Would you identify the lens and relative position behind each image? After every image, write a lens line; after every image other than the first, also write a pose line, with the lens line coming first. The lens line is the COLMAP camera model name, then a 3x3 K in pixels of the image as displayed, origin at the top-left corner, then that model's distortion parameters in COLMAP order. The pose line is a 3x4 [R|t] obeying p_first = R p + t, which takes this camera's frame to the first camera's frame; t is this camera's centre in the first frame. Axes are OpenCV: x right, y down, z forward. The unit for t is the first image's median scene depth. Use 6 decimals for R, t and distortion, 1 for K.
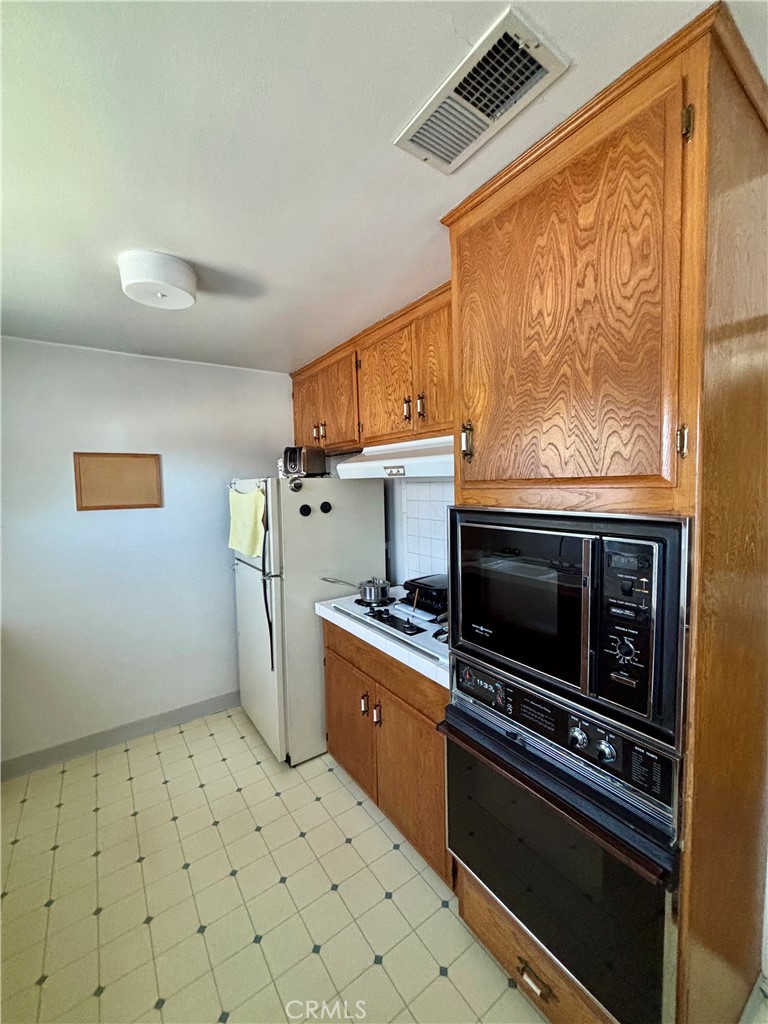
lens RADIAL K [[412.7, 0, 385.4], [0, 412.7, 511.3], [0, 0, 1]] dist [-0.000977, 0.000282]
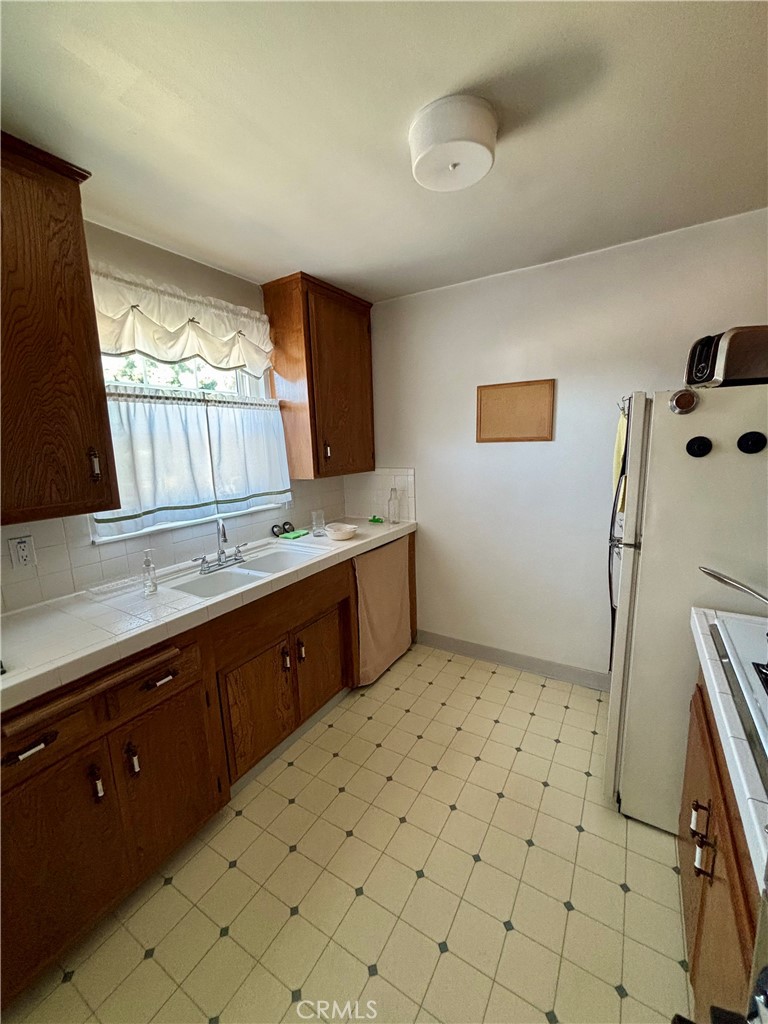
lens RADIAL K [[412.7, 0, 384.0], [0, 412.7, 511.7], [0, 0, 1]] dist [-0.000977, 0.000282]
pose [[0.392037, 0.166380, -0.904779, 0.159821], [-0.036623, 0.985552, 0.165364, 0.007692], [0.919220, -0.031693, 0.392466, 0.352470]]
